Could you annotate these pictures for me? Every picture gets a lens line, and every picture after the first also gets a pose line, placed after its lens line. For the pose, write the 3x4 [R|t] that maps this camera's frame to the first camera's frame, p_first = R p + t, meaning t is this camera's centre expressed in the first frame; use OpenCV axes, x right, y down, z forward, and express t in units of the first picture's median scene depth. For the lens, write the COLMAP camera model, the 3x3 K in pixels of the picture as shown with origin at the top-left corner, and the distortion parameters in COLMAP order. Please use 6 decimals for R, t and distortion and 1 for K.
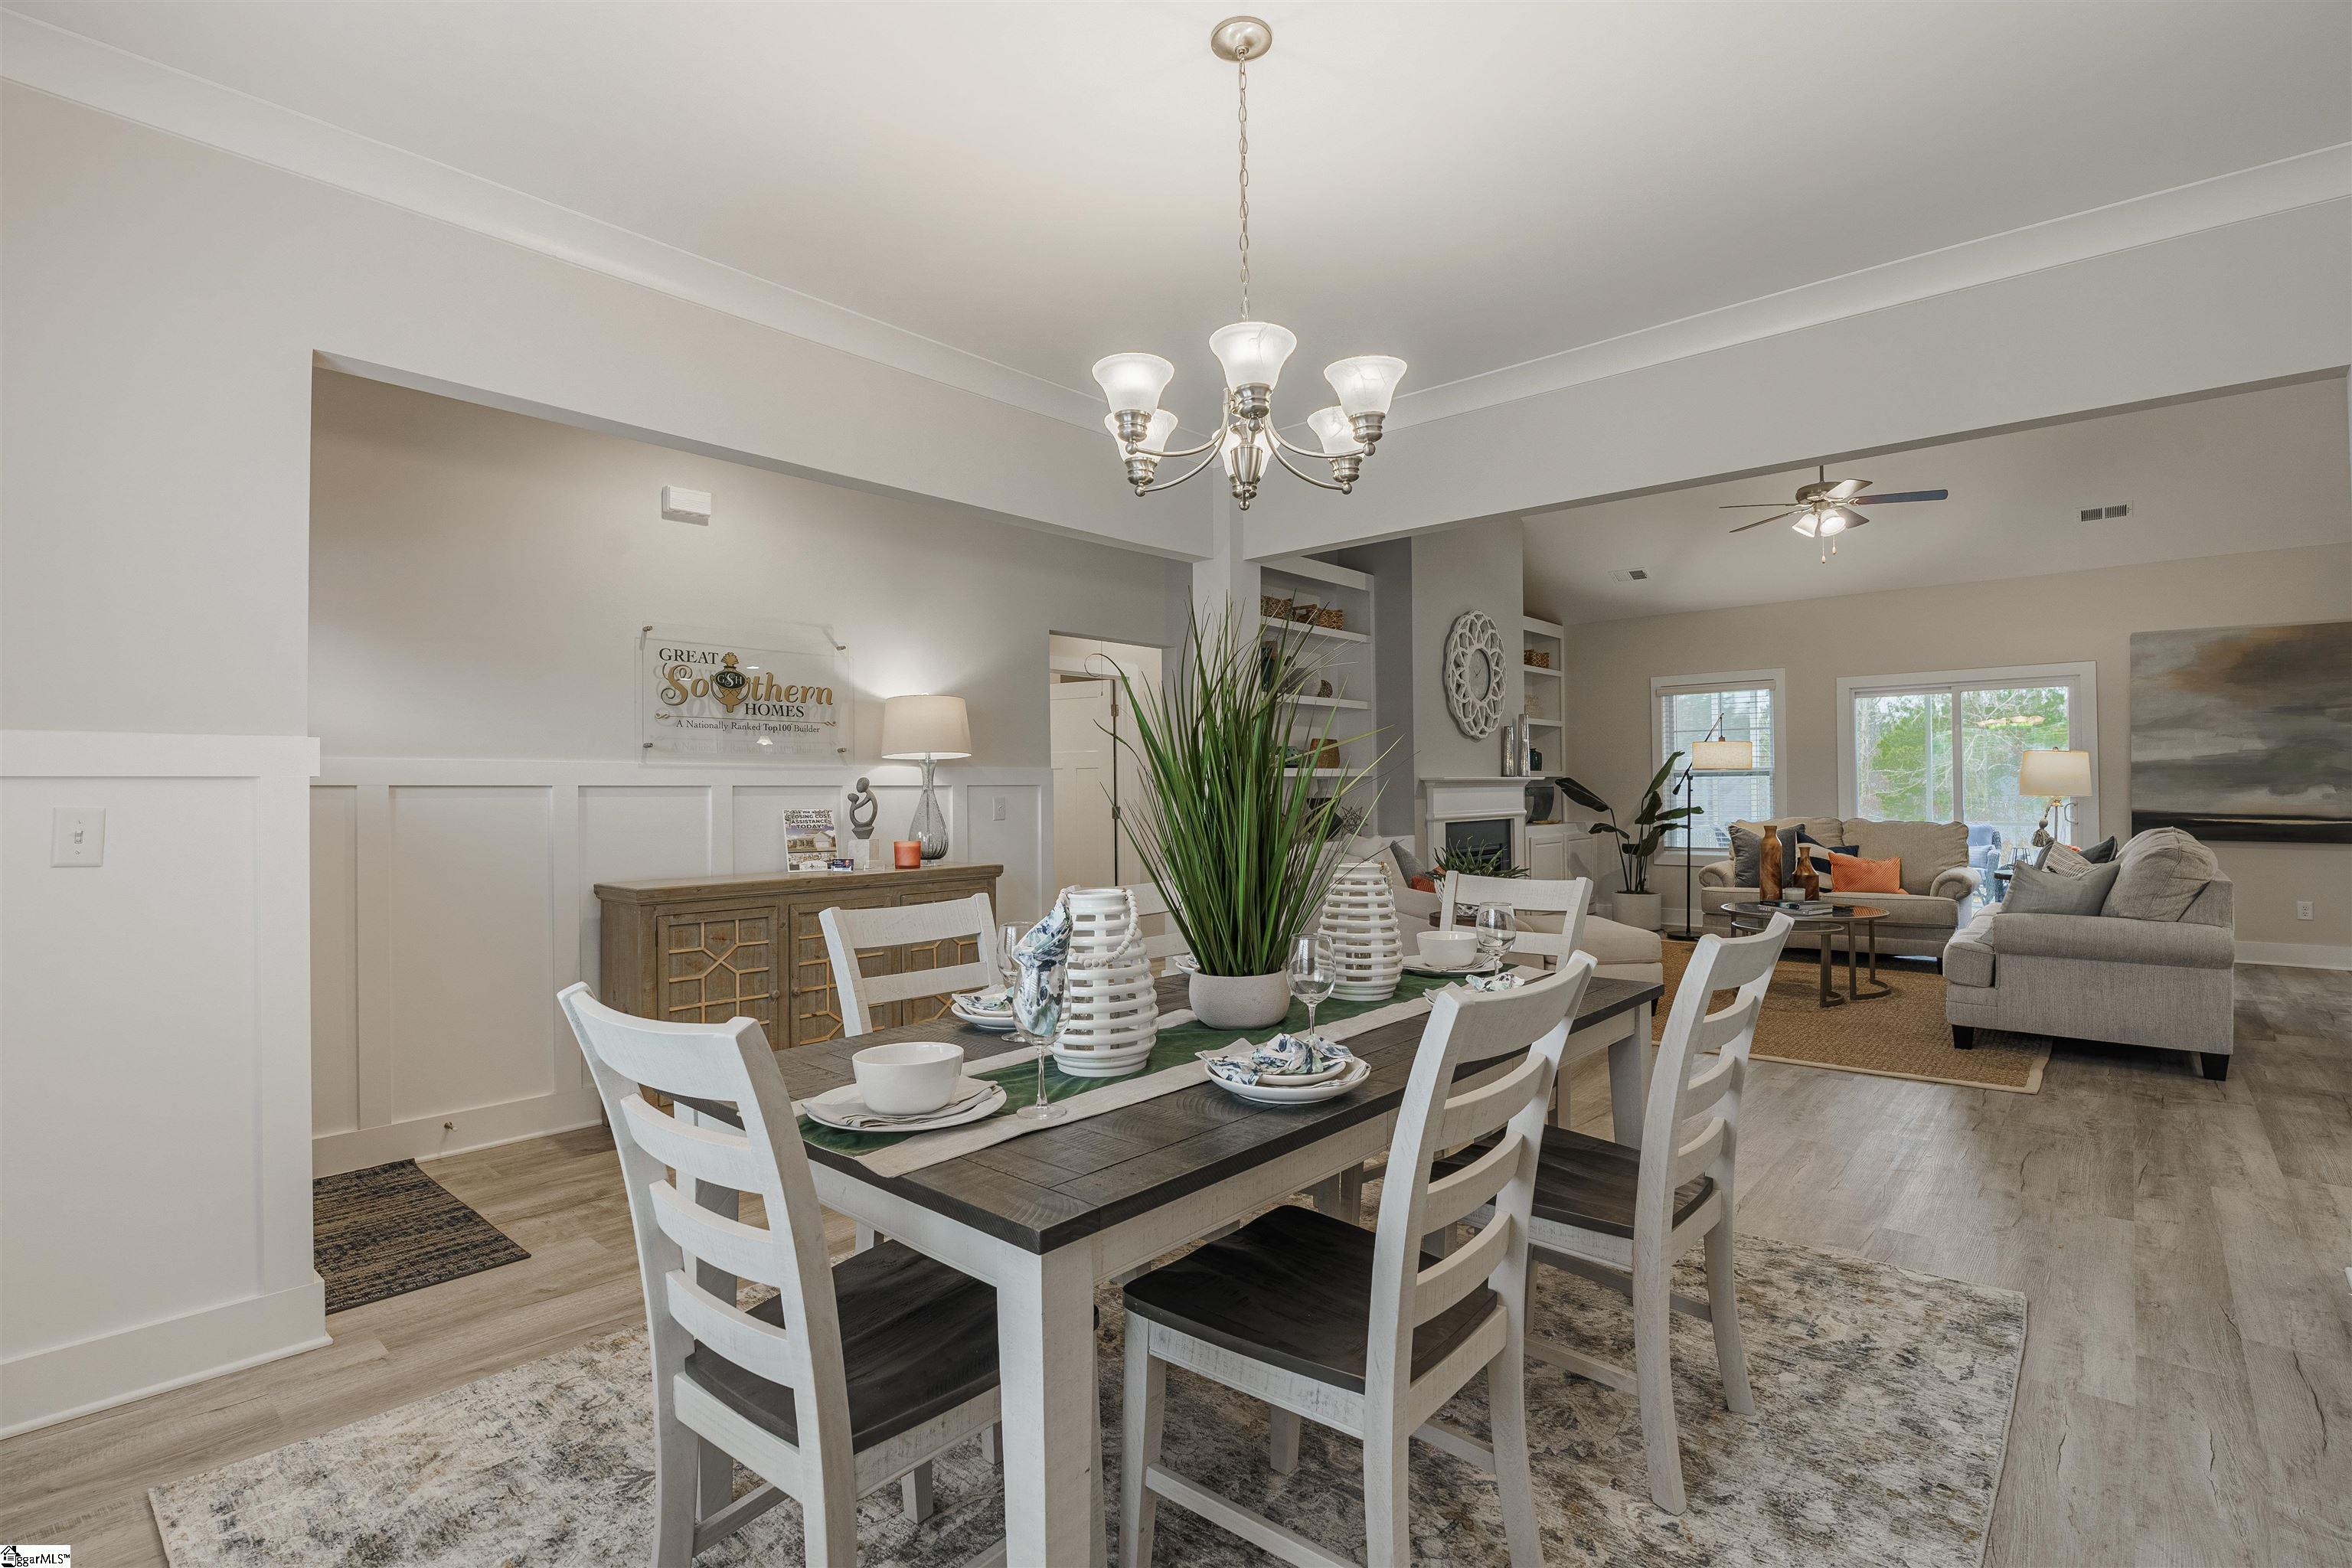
lens RADIAL K [[1114.7, 0, 1208.0], [0, 1114.7, 779.4], [0, 0, 1]] dist [-0.026798, 0.004108]
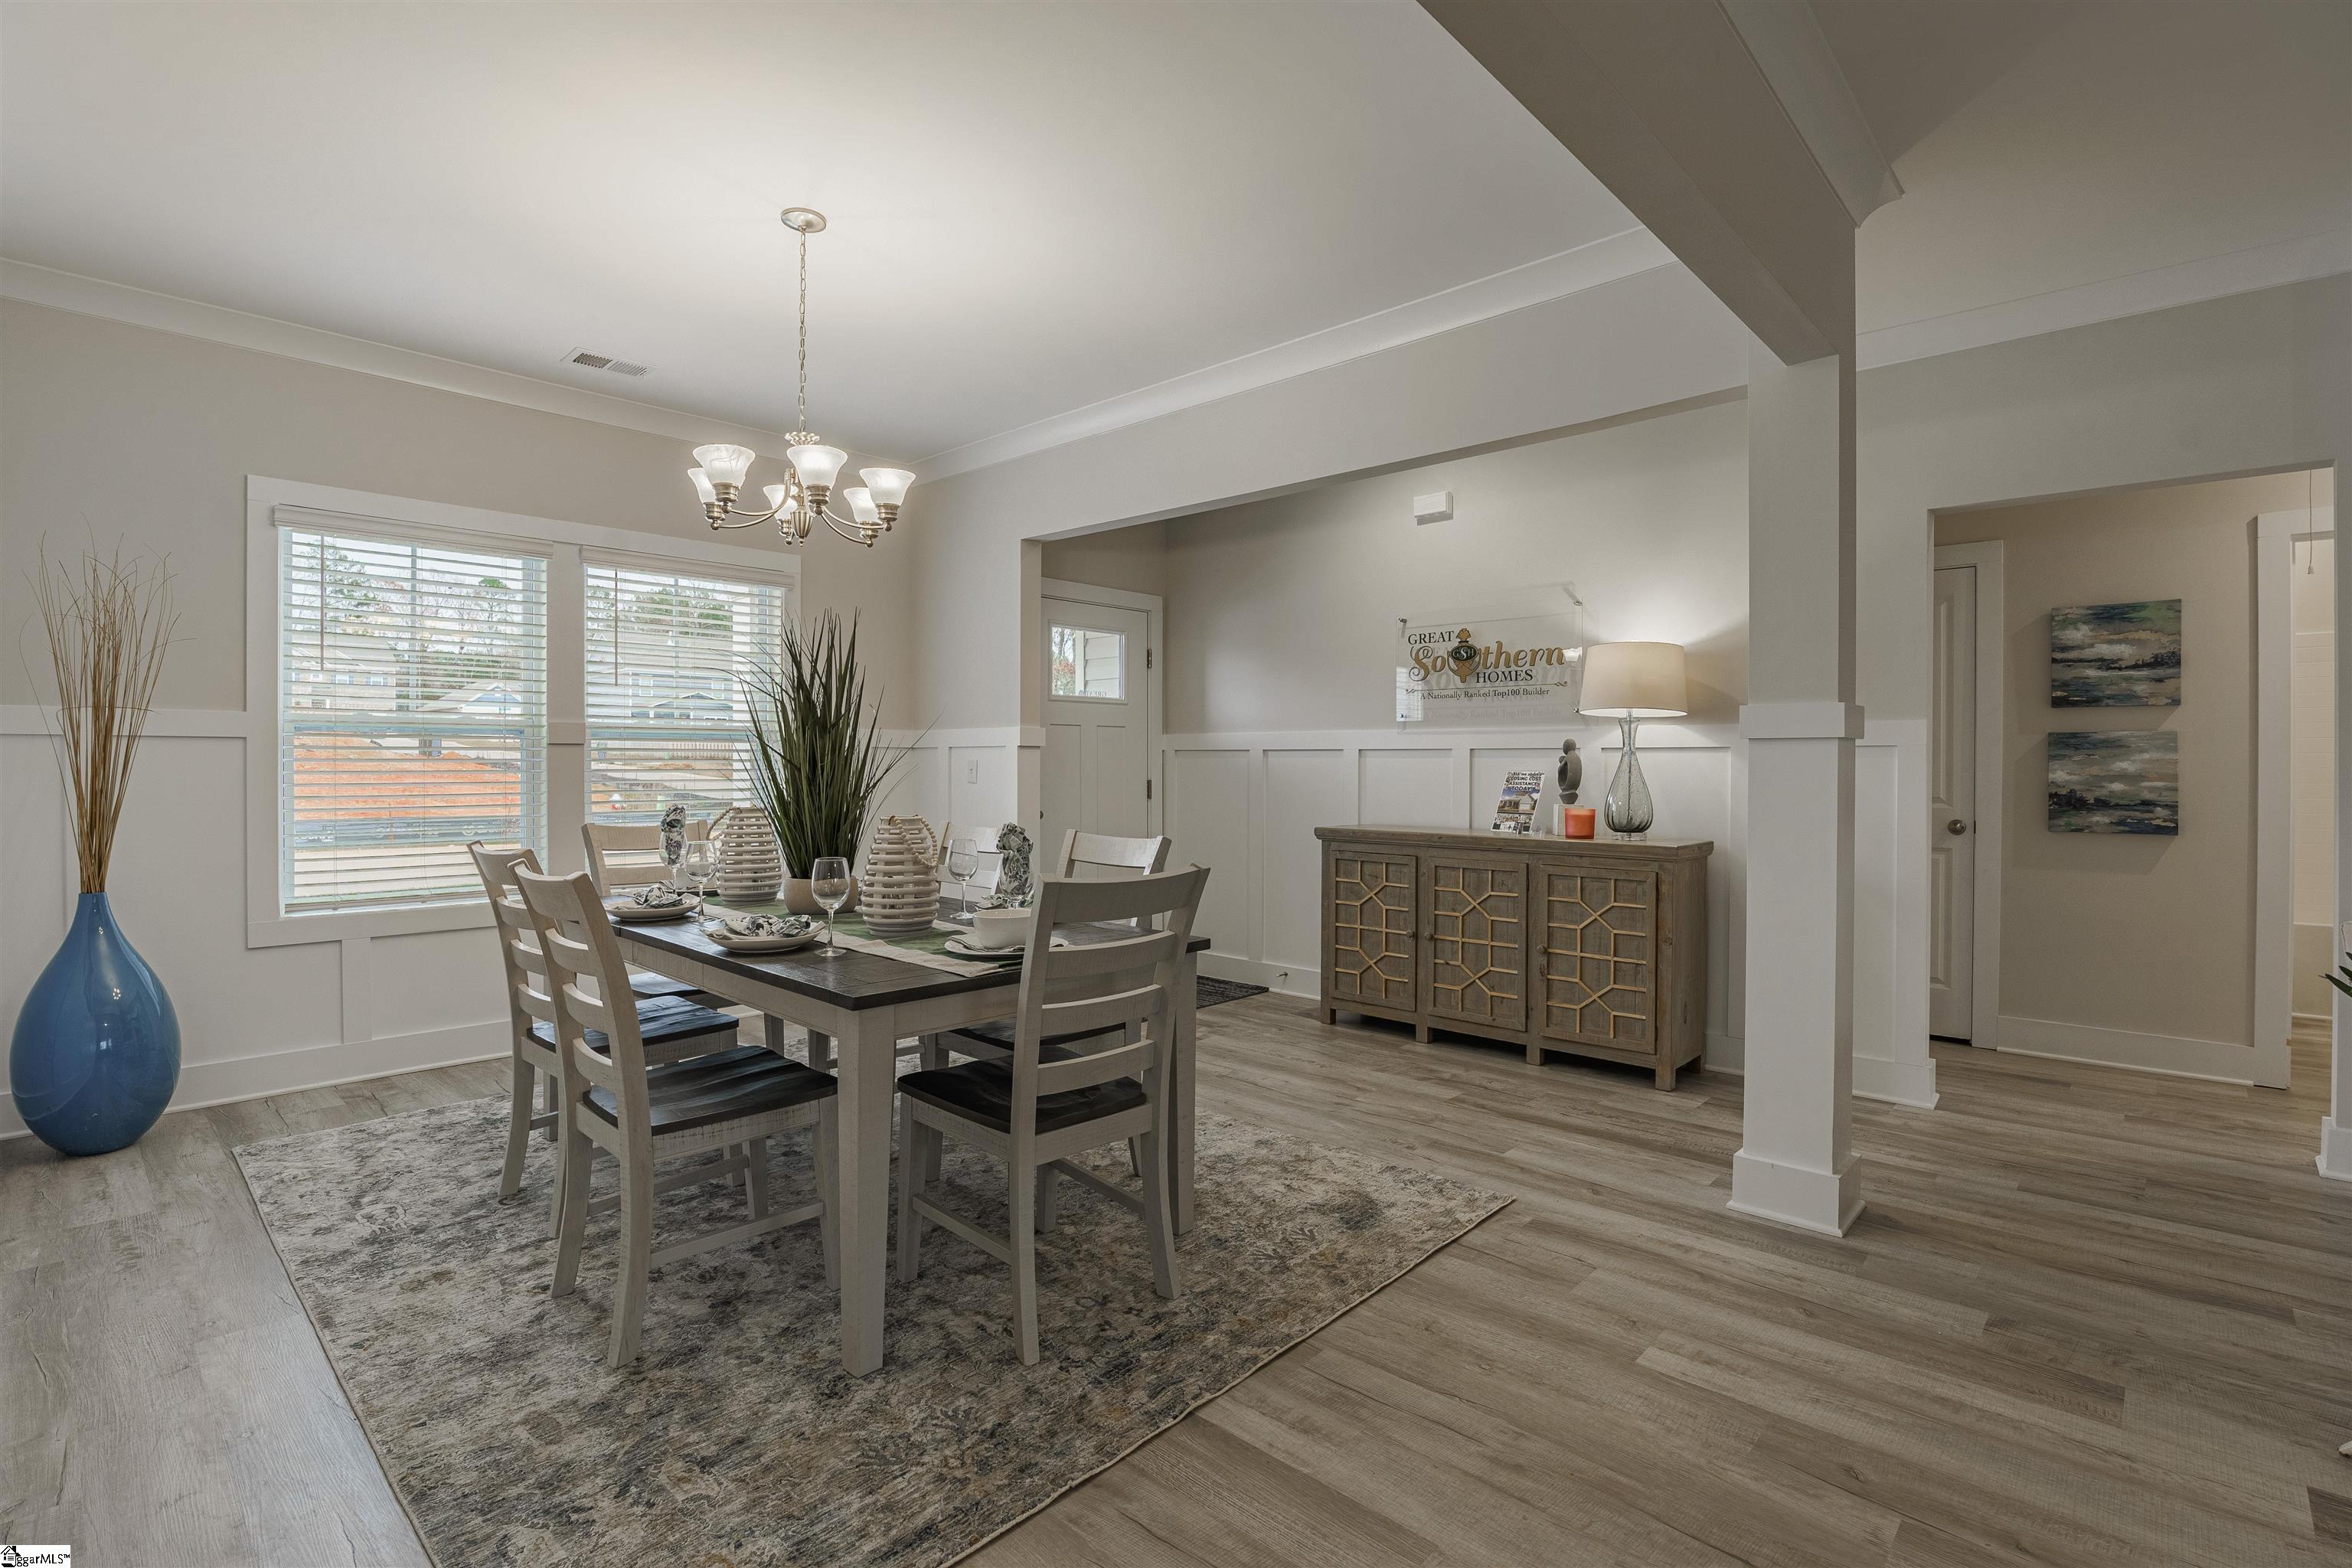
lens RADIAL K [[1114.7, 0, 1145.5], [0, 1114.7, 766.3], [0, 0, 1]] dist [-0.026798, 0.004108]
pose [[-0.055467, 0.014461, -0.998356, 0.435564], [0.007567, 0.999872, 0.014062, 0.003351], [0.998432, -0.006774, -0.055570, 0.462439]]
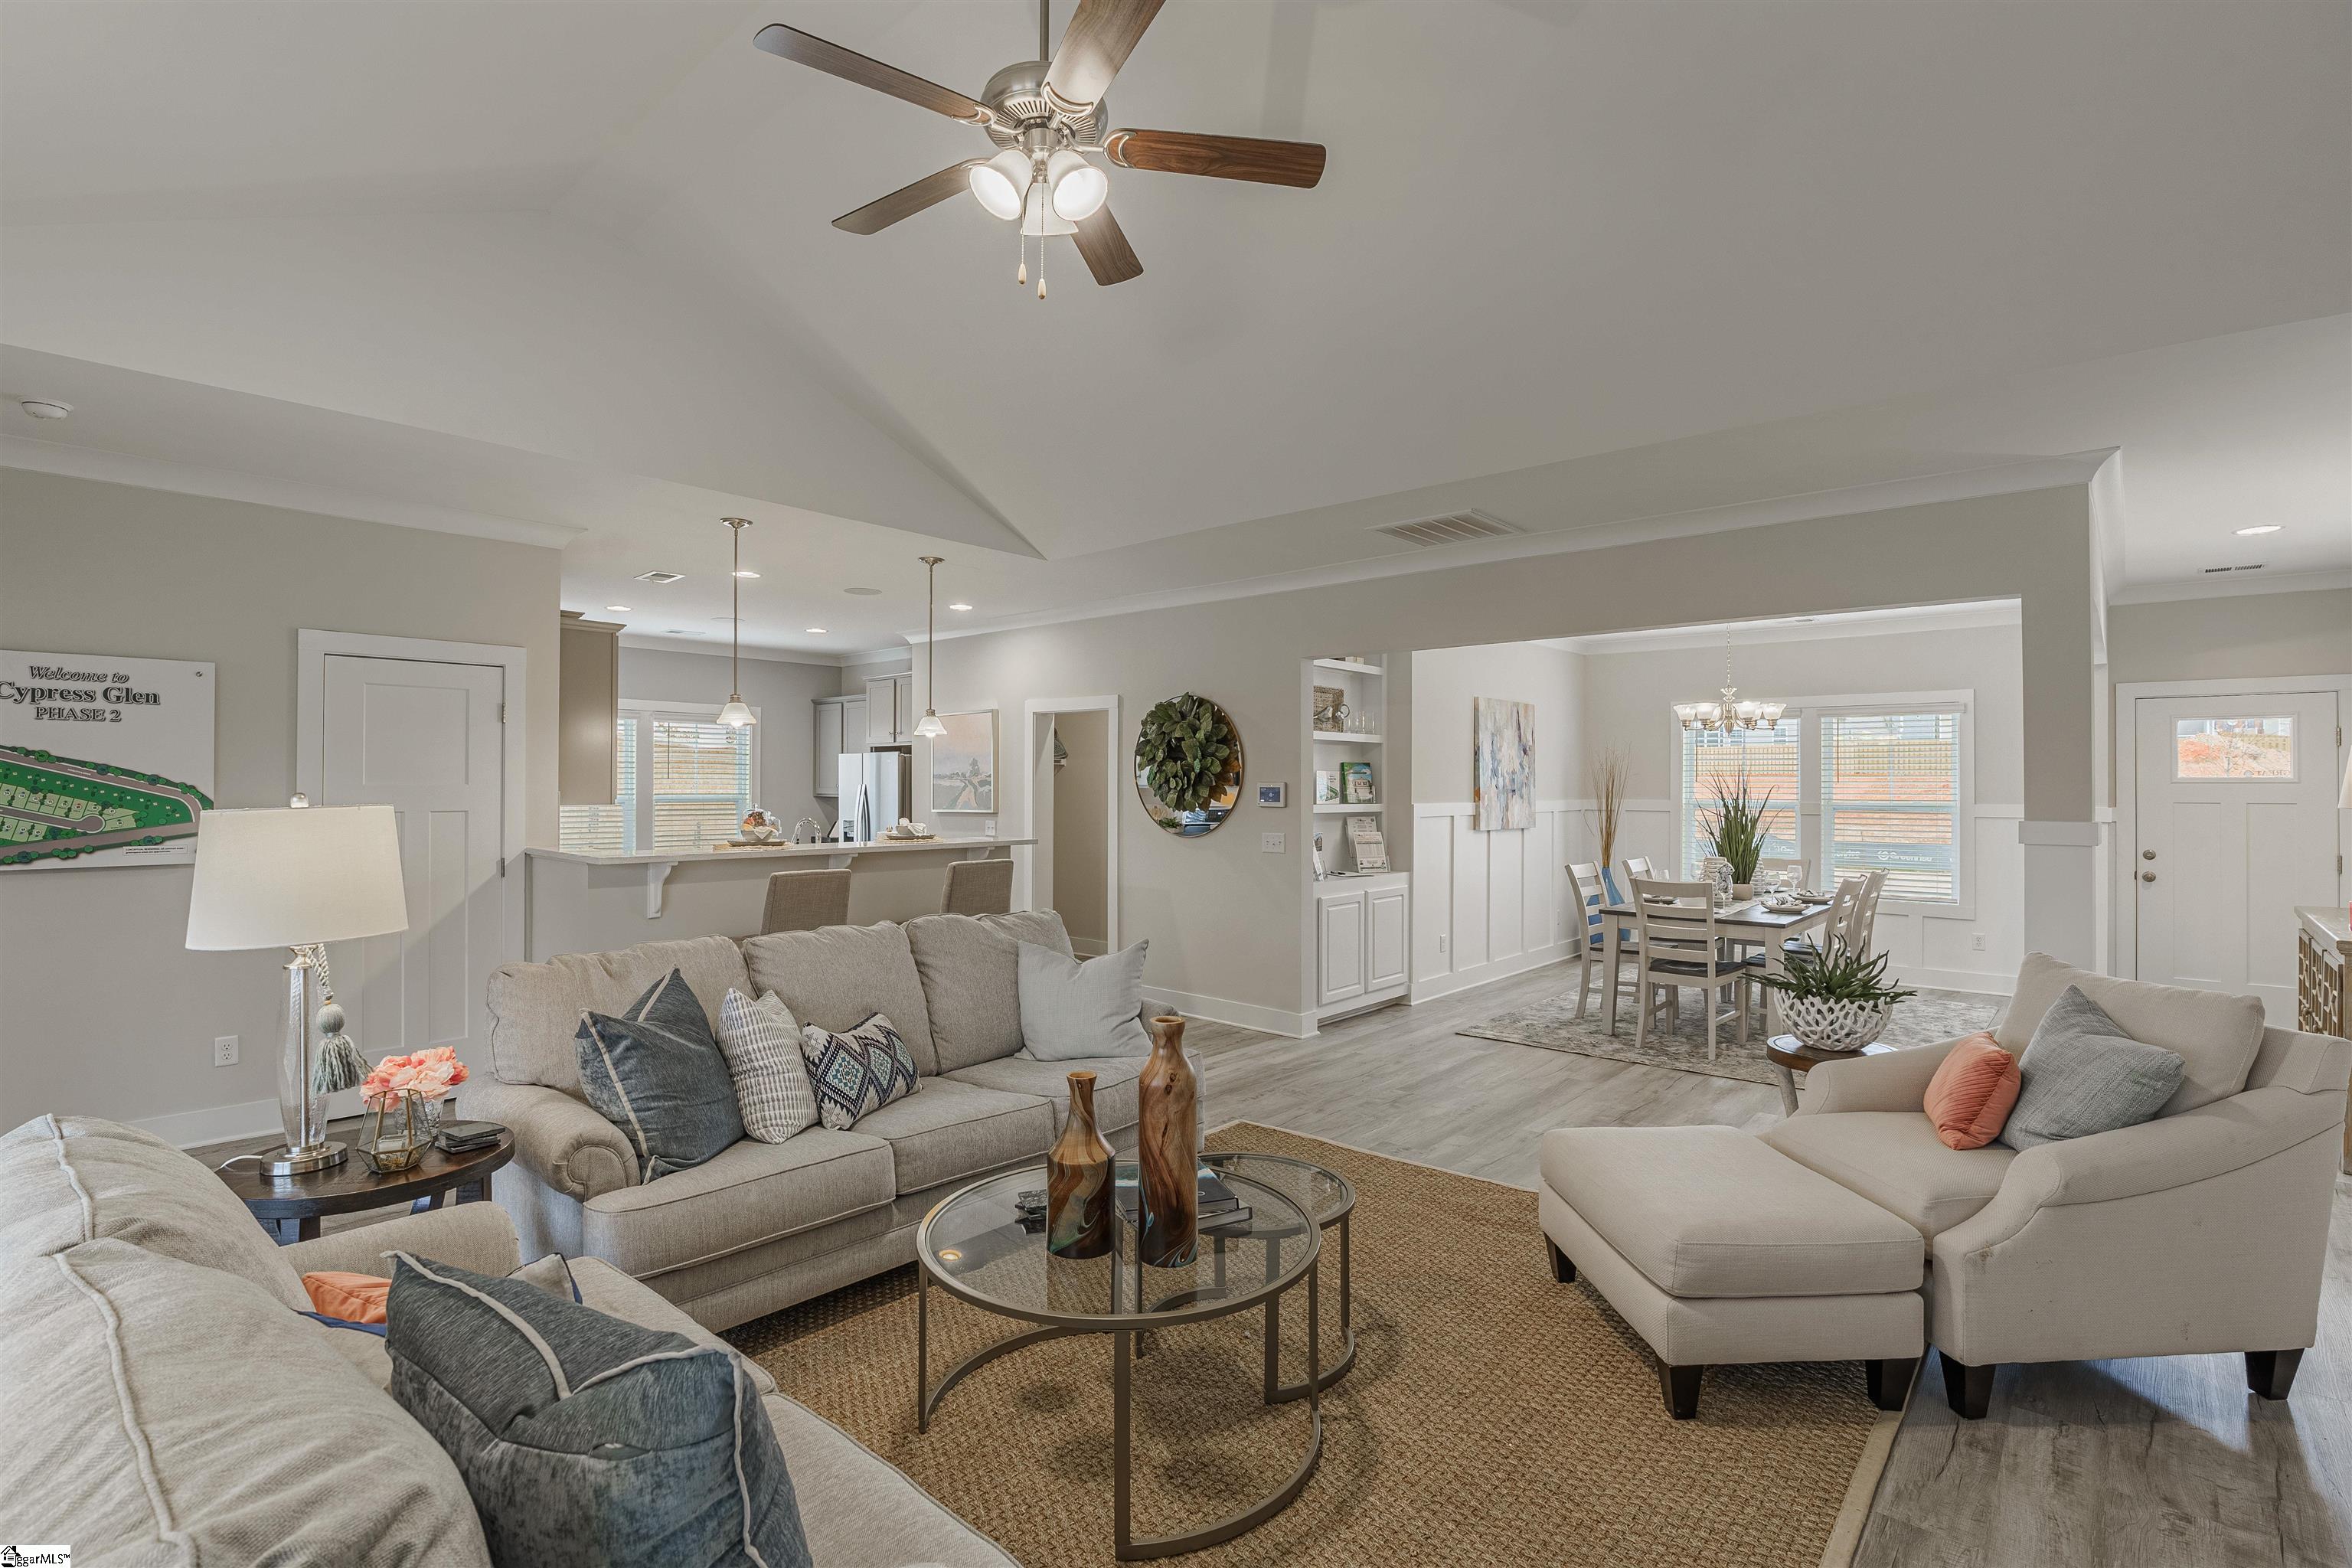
lens RADIAL K [[1114.7, 0, 1186.3], [0, 1114.7, 779.7], [0, 0, 1]] dist [-0.026798, 0.004108]
pose [[-0.999919, 0.006196, 0.011131, 0.477331], [0.006019, 0.999856, -0.015883, -0.025686], [-0.011228, -0.015815, -0.999812, 1.281872]]
